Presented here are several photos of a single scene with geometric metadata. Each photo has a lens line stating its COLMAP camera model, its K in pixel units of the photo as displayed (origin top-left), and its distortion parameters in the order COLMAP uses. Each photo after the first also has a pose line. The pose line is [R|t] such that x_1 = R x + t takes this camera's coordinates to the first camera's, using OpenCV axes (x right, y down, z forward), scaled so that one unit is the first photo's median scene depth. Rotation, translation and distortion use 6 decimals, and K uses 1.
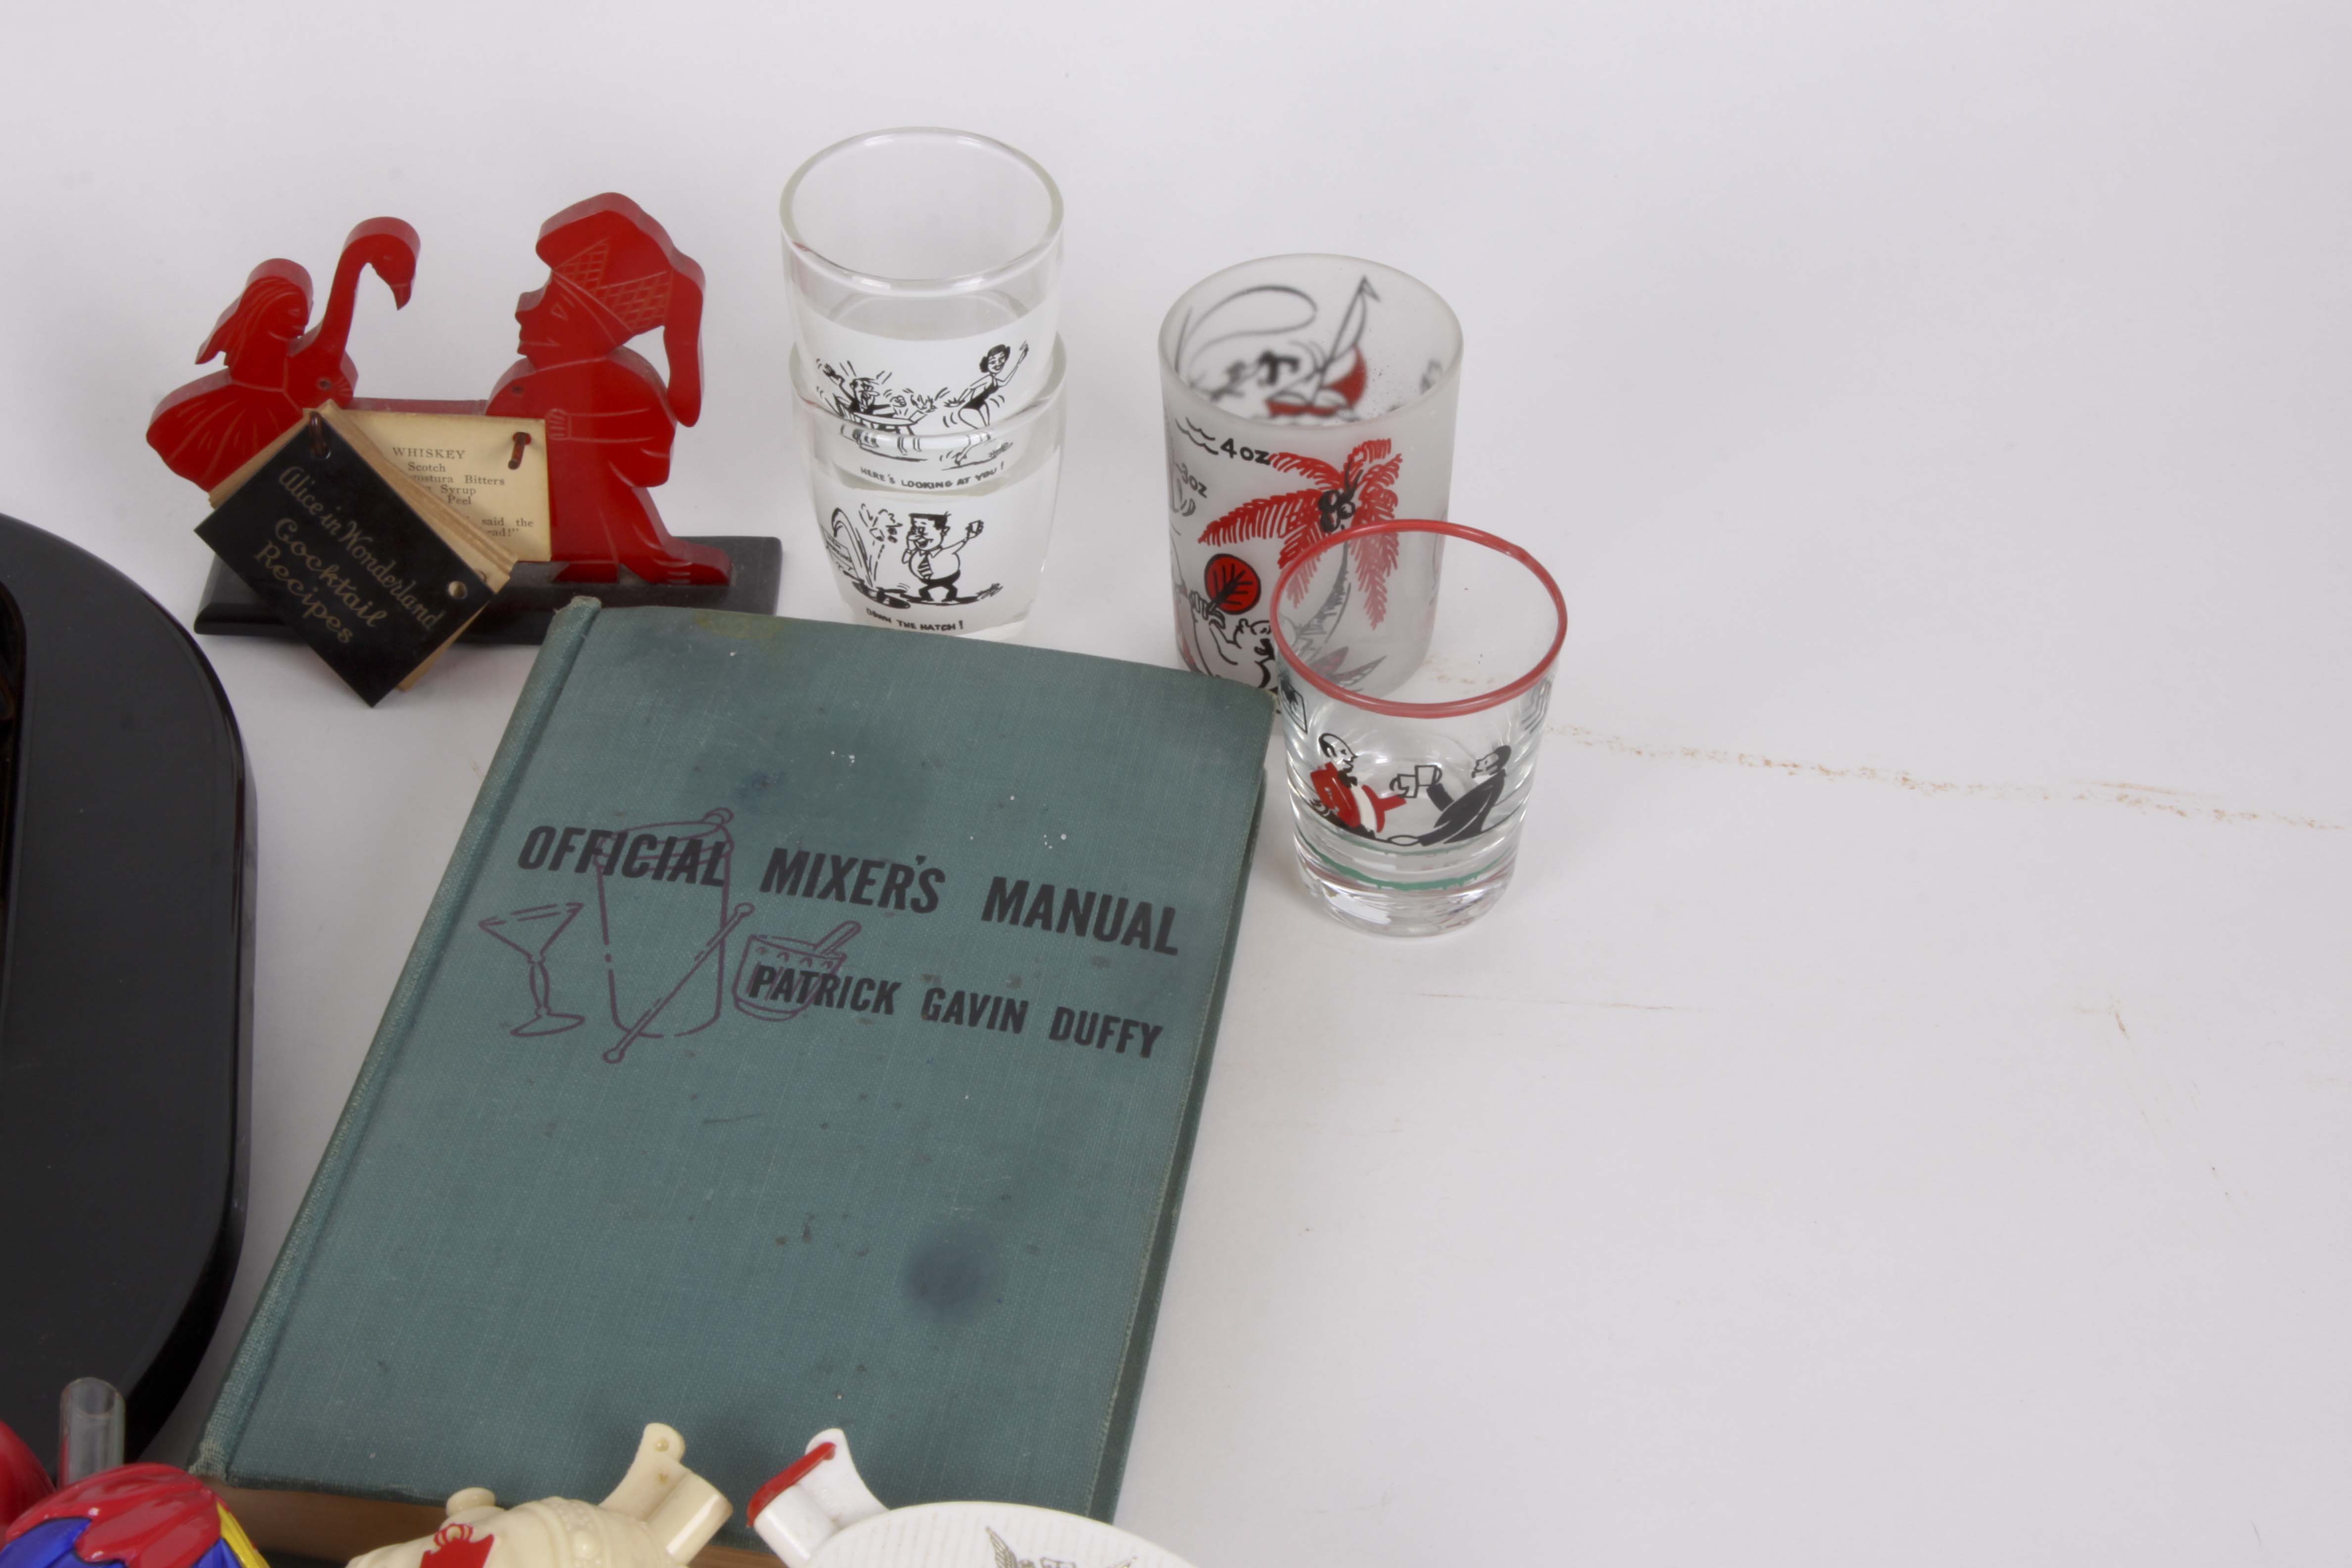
lens RADIAL K [[4102.5, 0, 1176.0], [0, 4102.5, 784.0], [0, 0, 1]] dist [0.000534, 0.110895]
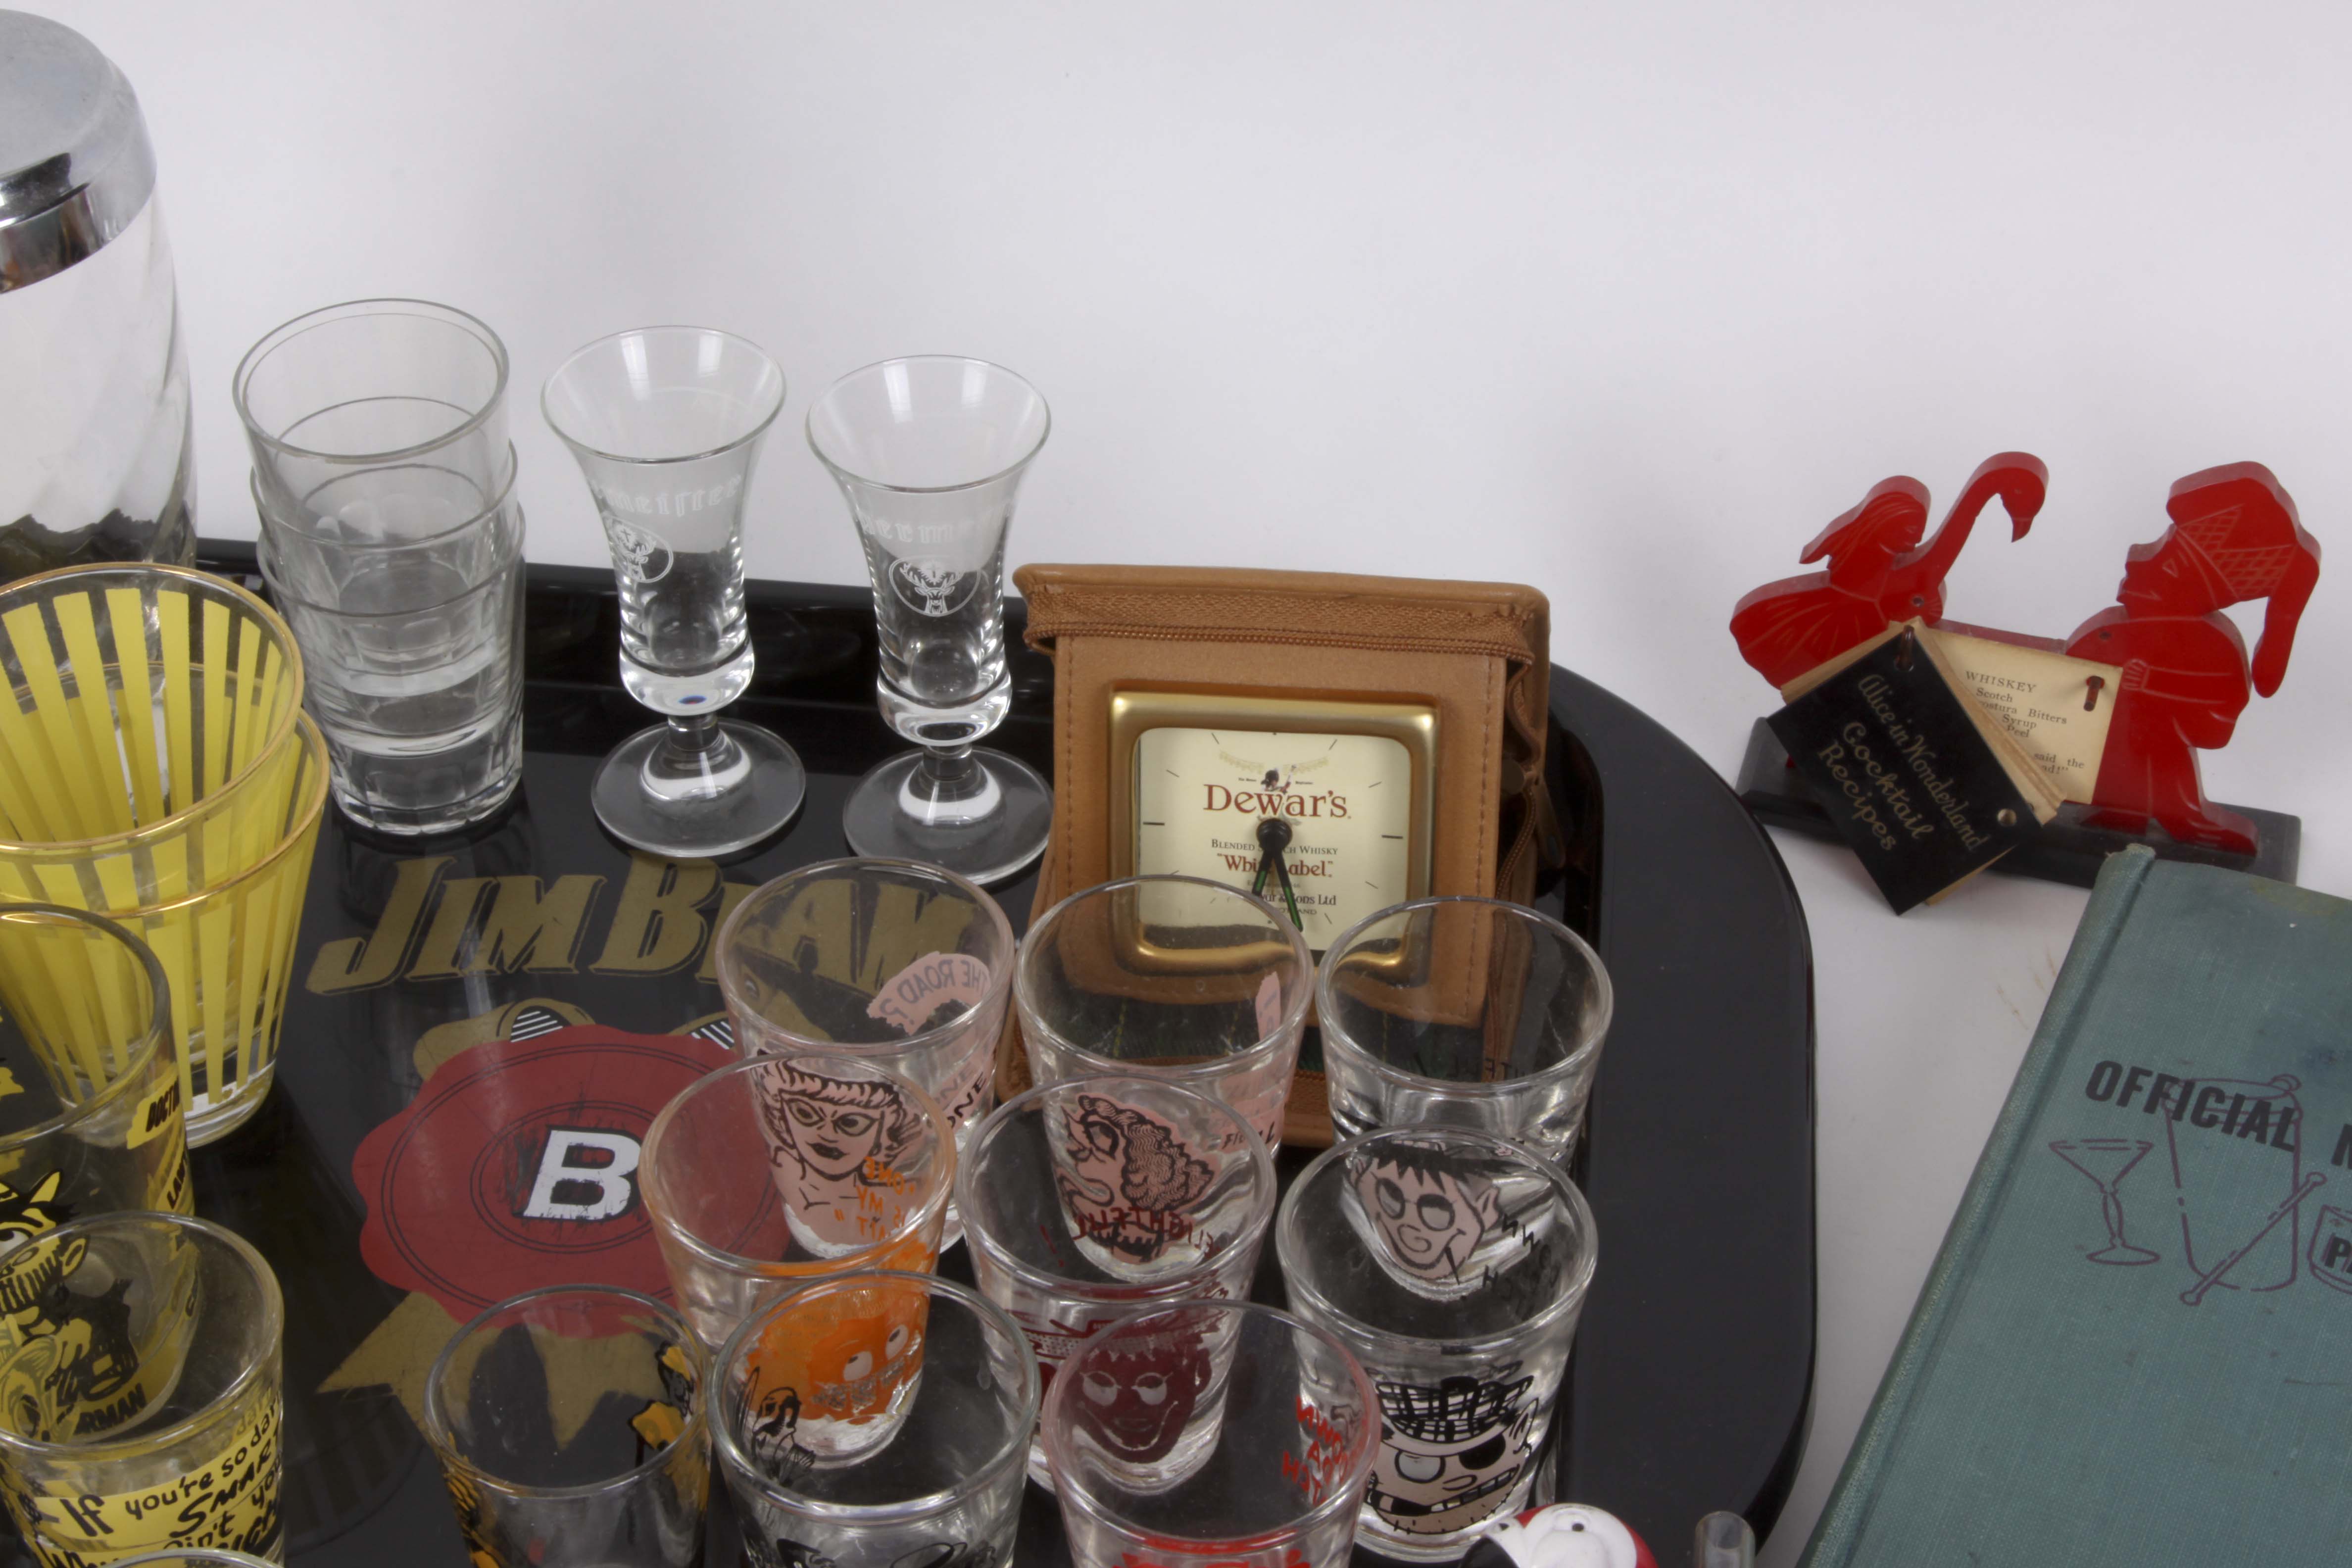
lens RADIAL K [[4102.5, 0, 1176.0], [0, 4102.5, 784.0], [0, 0, 1]] dist [0.000534, 0.110895]
pose [[0.965174, 0.163941, -0.203870, -0.181706], [-0.175776, 0.983566, -0.041239, 0.025426], [0.193759, 0.075638, 0.978129, -0.050260]]
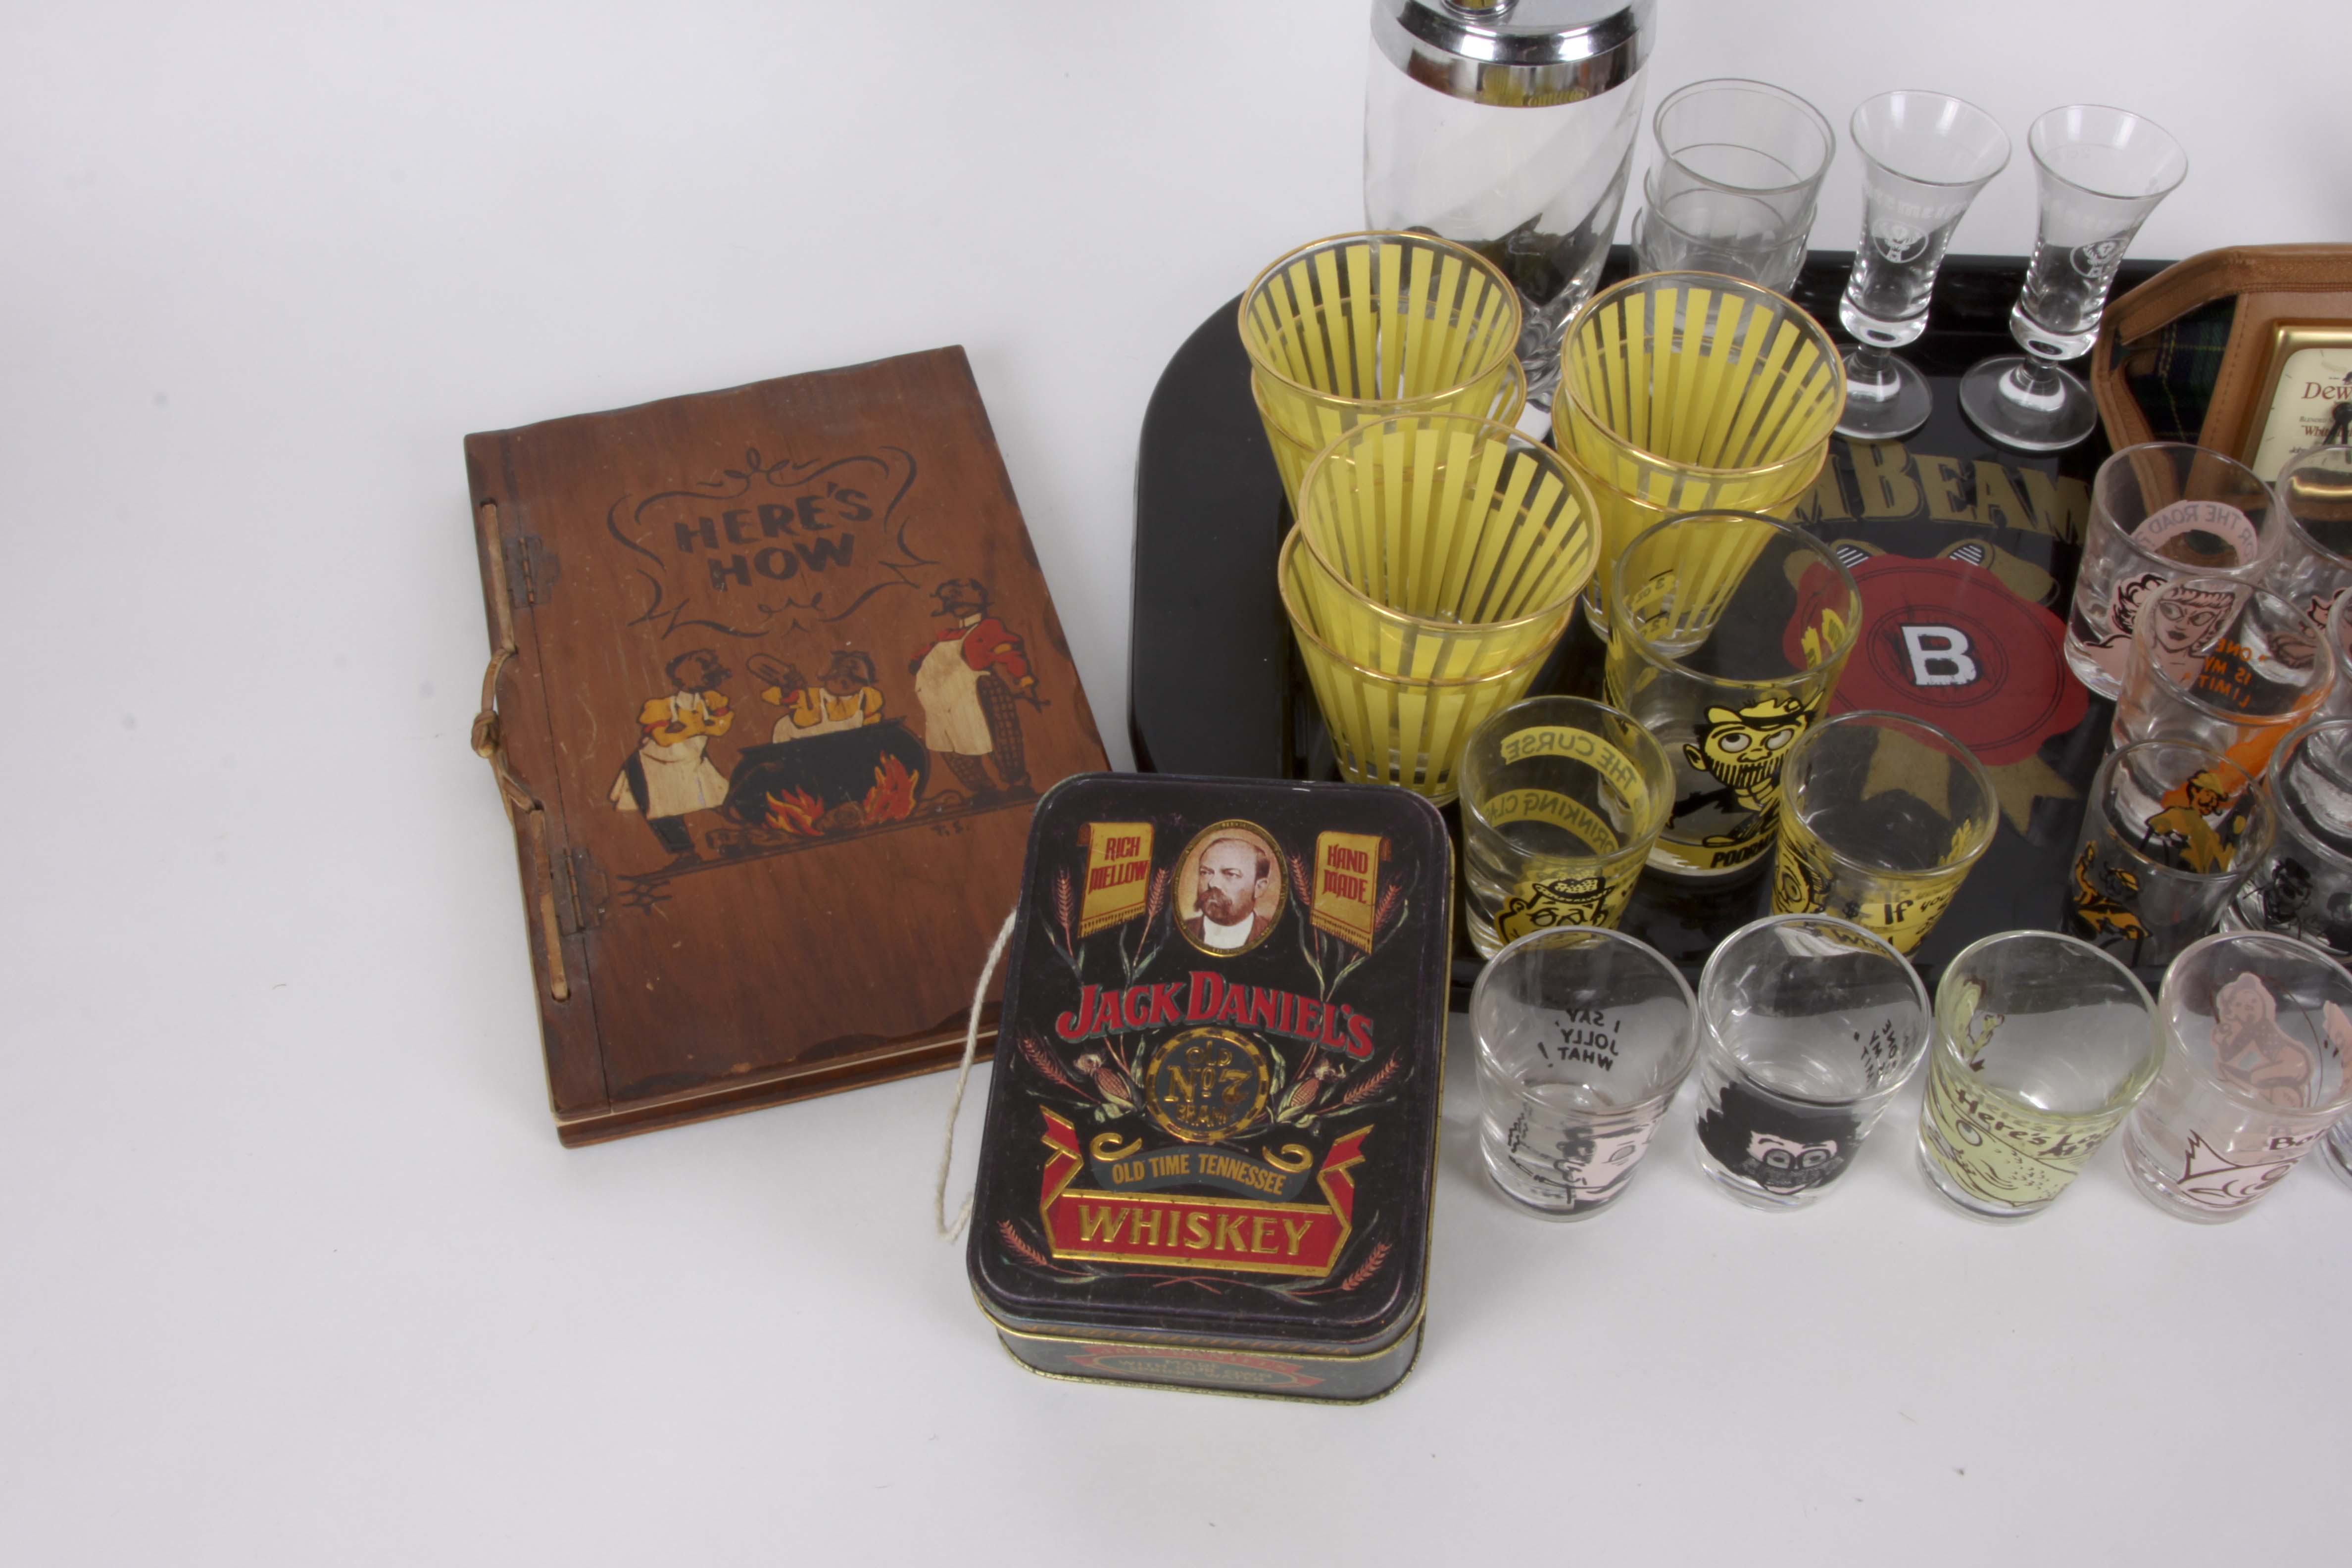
lens RADIAL K [[2442.0, 0, 1176.0], [0, 2442.0, 784.0], [0, 0, 1]] dist [-0.136138, 0.029358]
pose [[0.986220, 0.126630, -0.106465, -0.708930], [-0.111277, 0.983948, 0.139512, 0.057327], [0.122423, -0.125742, 0.984480, -0.031052]]
